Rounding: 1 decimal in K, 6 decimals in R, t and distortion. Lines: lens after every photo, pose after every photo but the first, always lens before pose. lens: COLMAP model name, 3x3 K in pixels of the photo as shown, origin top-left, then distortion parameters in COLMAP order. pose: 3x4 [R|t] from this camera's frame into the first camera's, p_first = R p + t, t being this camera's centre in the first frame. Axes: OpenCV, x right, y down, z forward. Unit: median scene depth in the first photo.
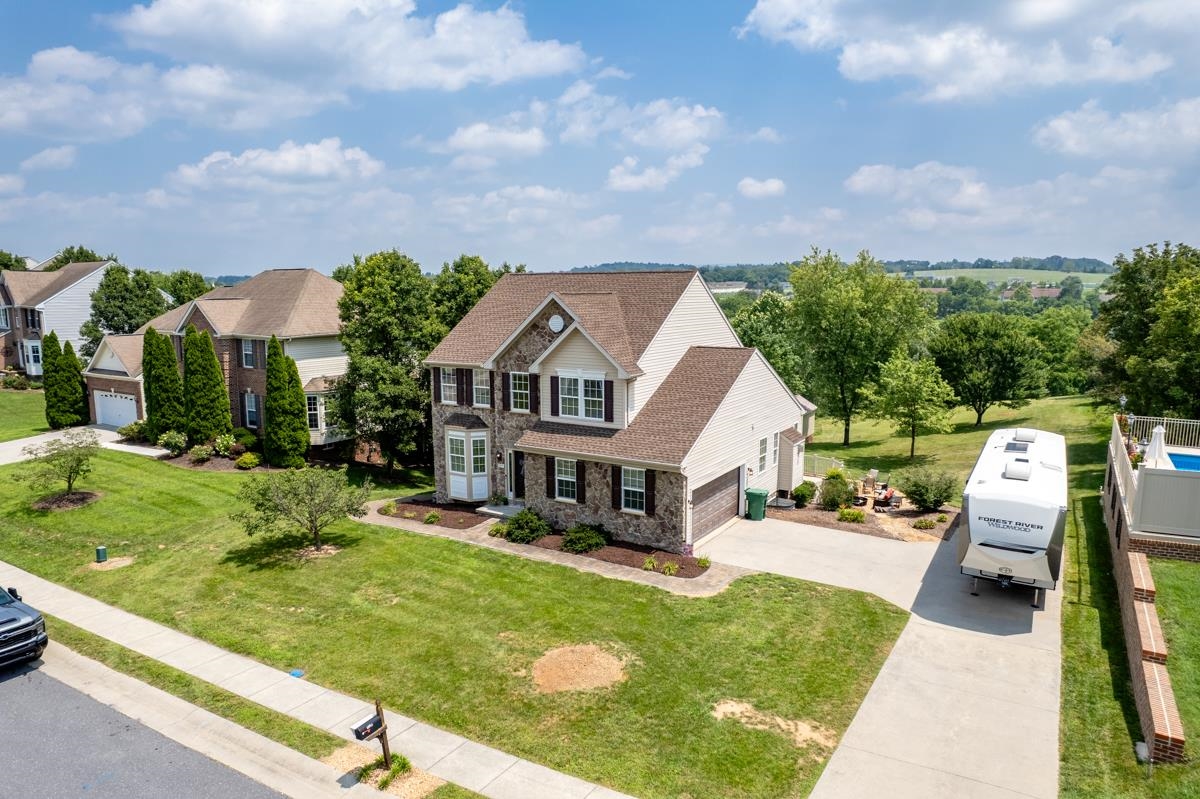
lens RADIAL K [[763.8, 0, 603.0], [0, 763.8, 406.7], [0, 0, 1]] dist [-0.075436, 0.064706]
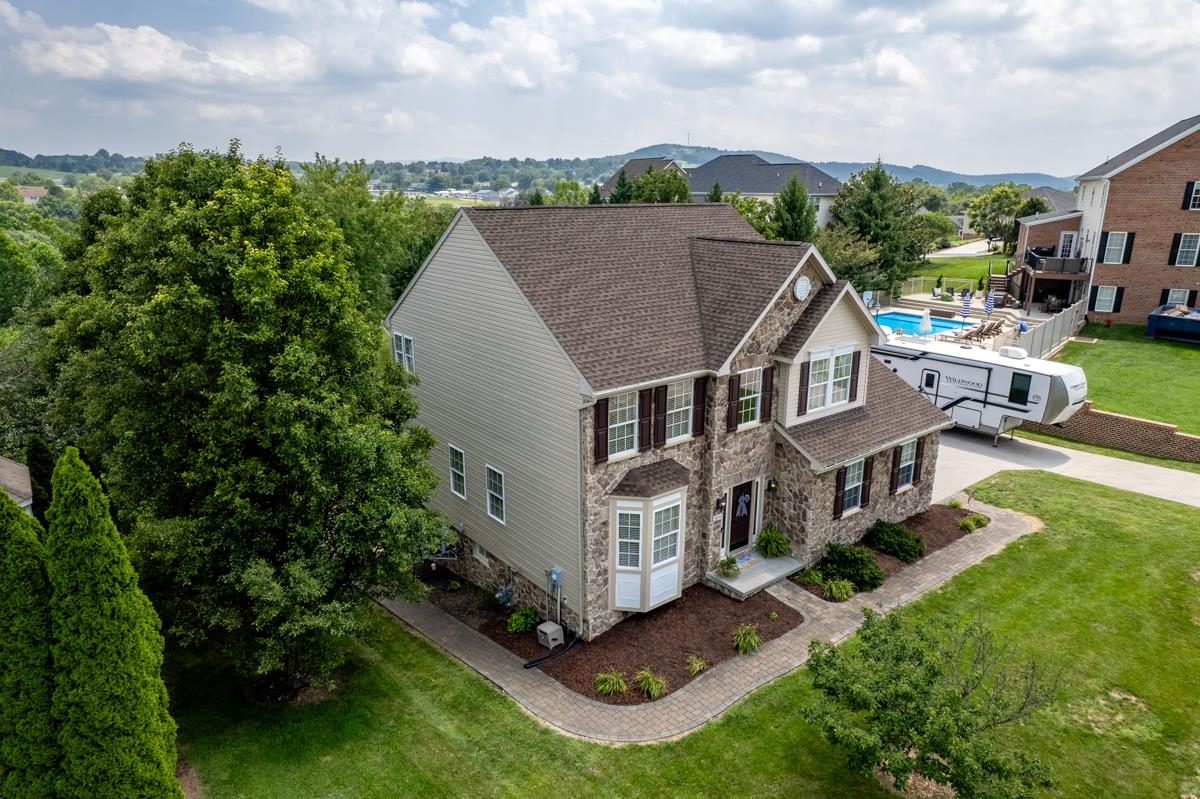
lens RADIAL K [[763.8, 0, 603.0], [0, 763.8, 406.7], [0, 0, 1]] dist [-0.075436, 0.064706]
pose [[0.329619, -0.255323, 0.908934, -0.806900], [0.138288, 0.965411, 0.221038, -0.188066], [-0.933932, 0.052836, 0.353526, 0.950370]]
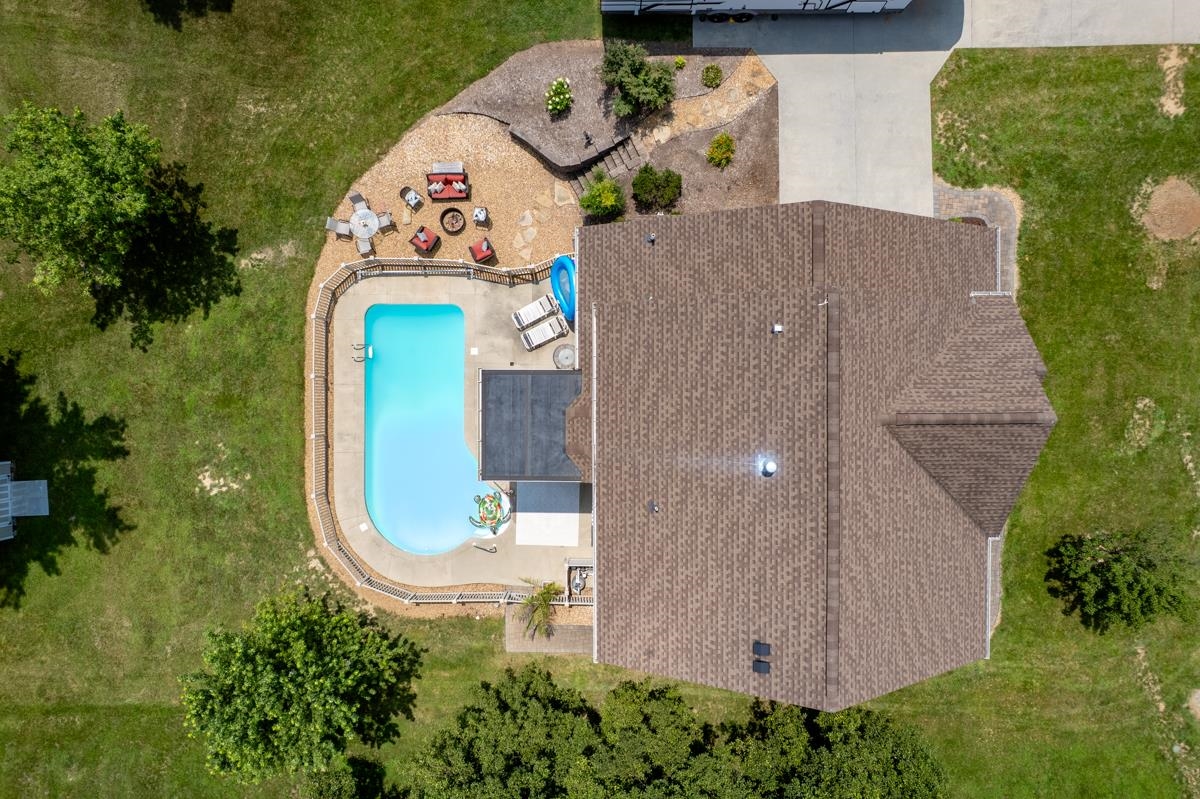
lens RADIAL K [[763.8, 0, 603.0], [0, 763.8, 406.7], [0, 0, 1]] dist [-0.075436, 0.064706]
pose [[-0.529878, -0.848068, 0.003058, 0.153864], [0.132707, -0.079354, 0.987974, -0.856276], [-0.837626, 0.523912, 0.154593, 1.237468]]
